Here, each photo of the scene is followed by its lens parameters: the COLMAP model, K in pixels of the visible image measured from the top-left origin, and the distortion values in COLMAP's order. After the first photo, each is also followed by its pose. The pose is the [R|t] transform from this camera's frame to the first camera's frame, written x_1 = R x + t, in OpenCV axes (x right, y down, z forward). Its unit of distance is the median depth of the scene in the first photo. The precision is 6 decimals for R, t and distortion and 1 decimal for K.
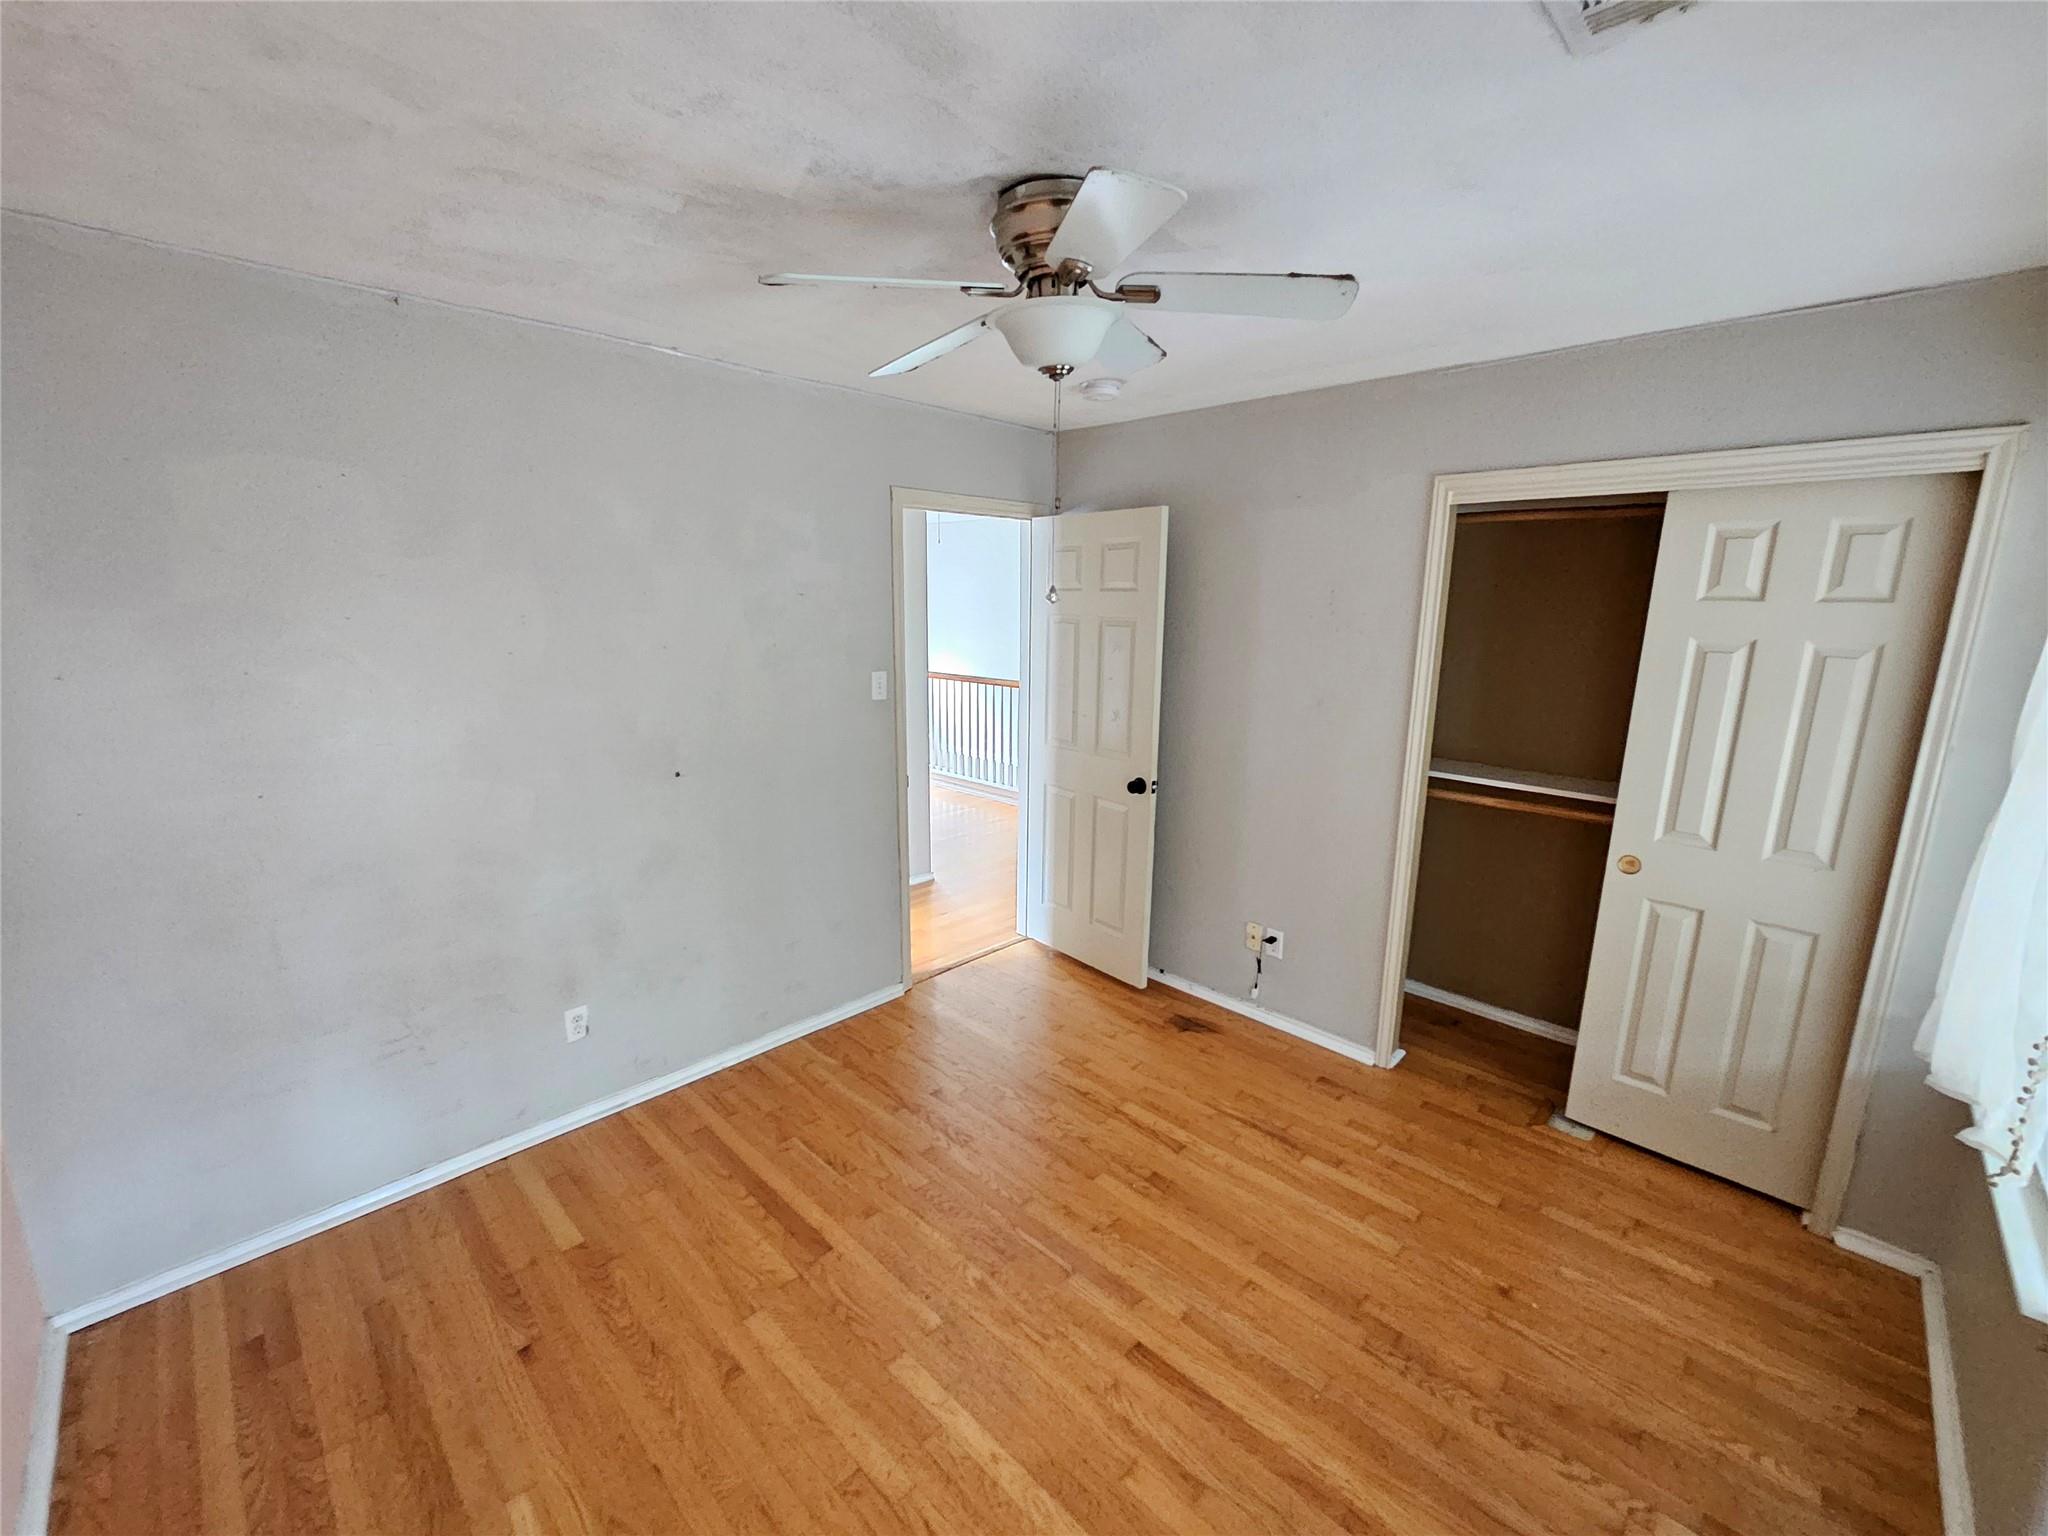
lens RADIAL K [[839.0, 0, 1032.1], [0, 839.0, 770.5], [0, 0, 1]] dist [-0.002095, 0.000417]
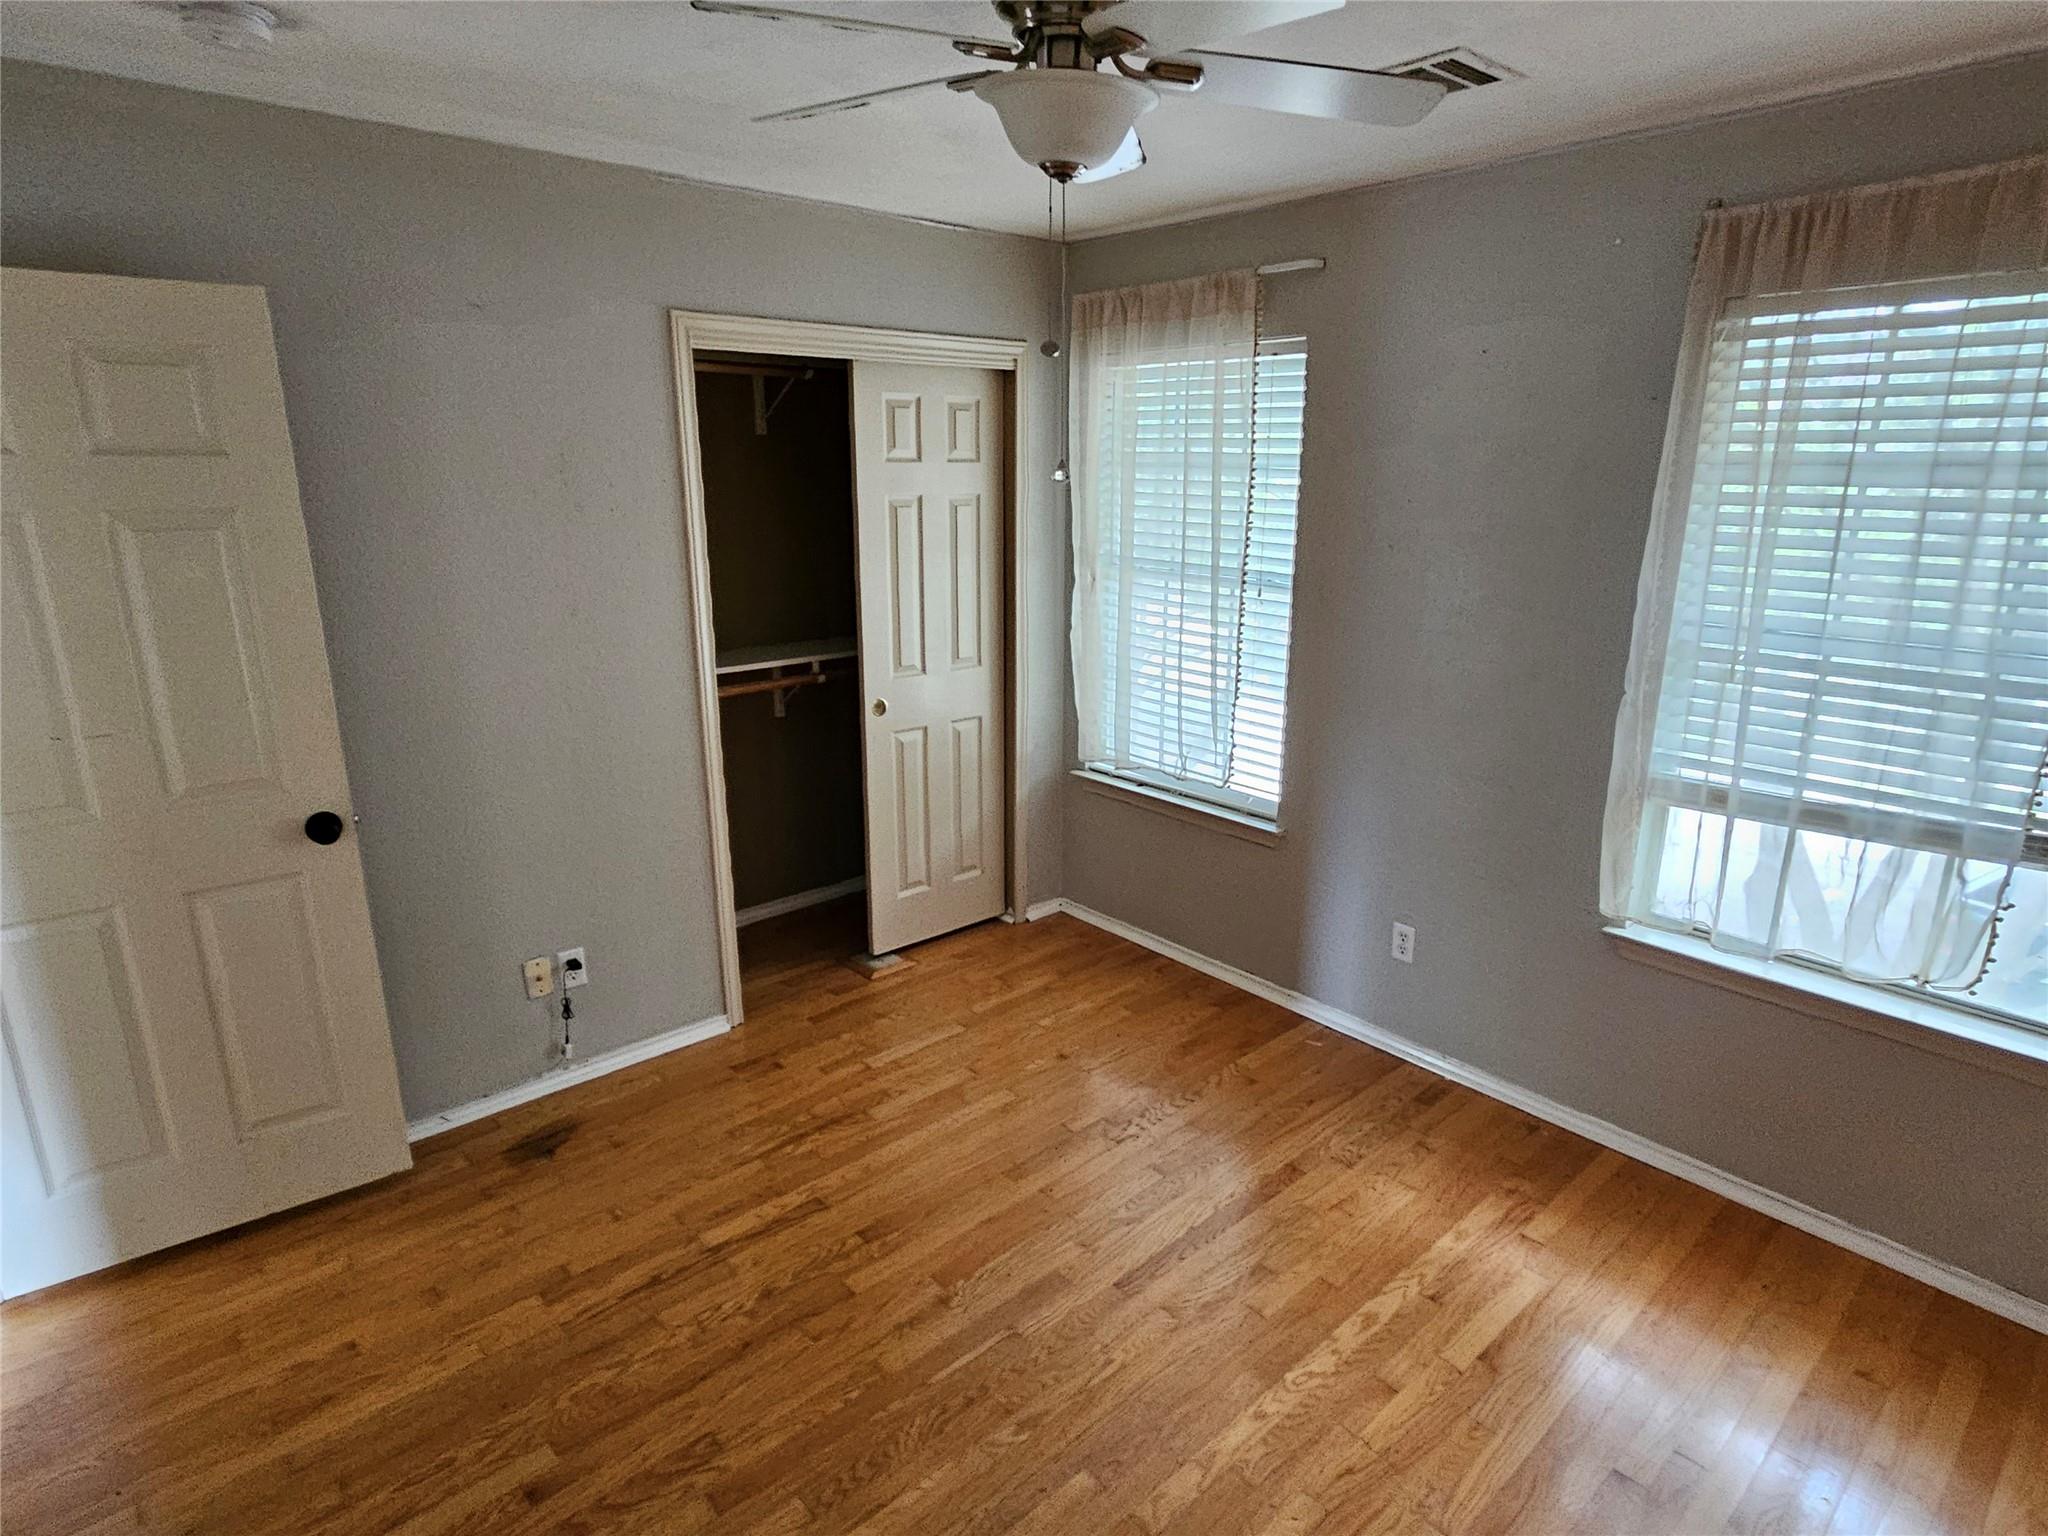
lens RADIAL K [[1102.4, 0, 1035.7], [0, 1102.4, 772.2], [0, 0, 1]] dist [-0.002548, 0.001782]
pose [[0.067259, -0.280768, 0.957416, -0.670095], [0.200192, 0.943872, 0.262732, -0.143971], [-0.977445, 0.173996, 0.119691, 0.634606]]
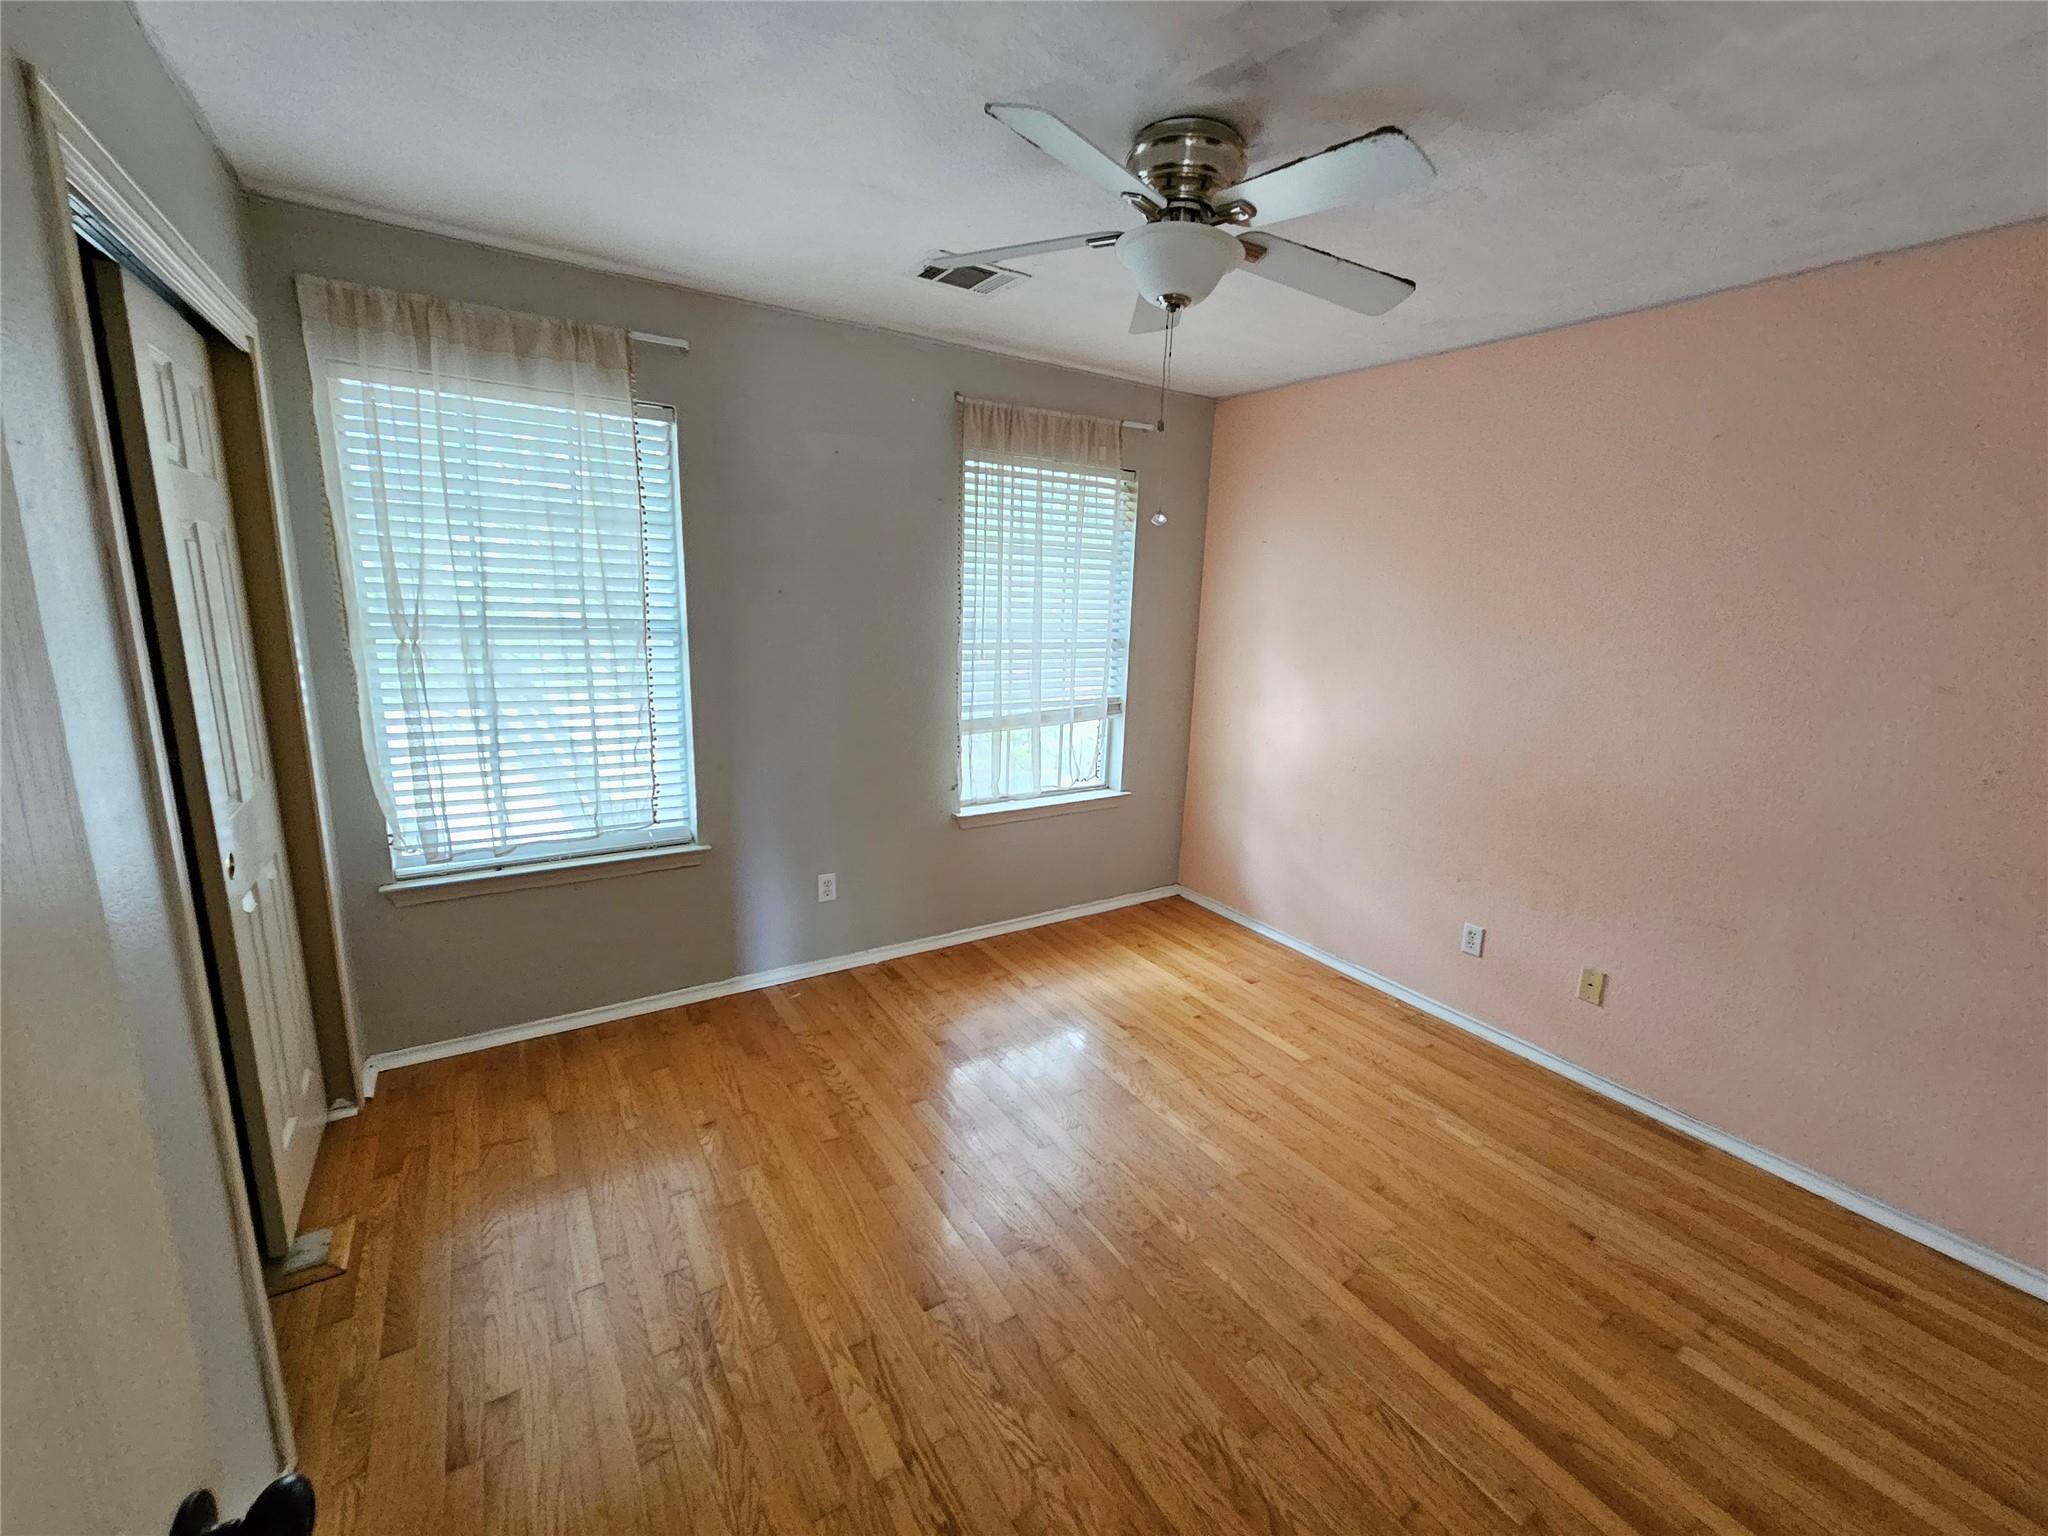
lens RADIAL K [[839.0, 0, 1032.1], [0, 839.0, 770.5], [0, 0, 1]] dist [-0.002095, 0.000417]
pose [[-0.974152, -0.093101, 0.205817, -0.046083], [-0.001560, 0.913868, 0.406008, -0.229191], [-0.225889, 0.395192, -0.890392, 1.404302]]
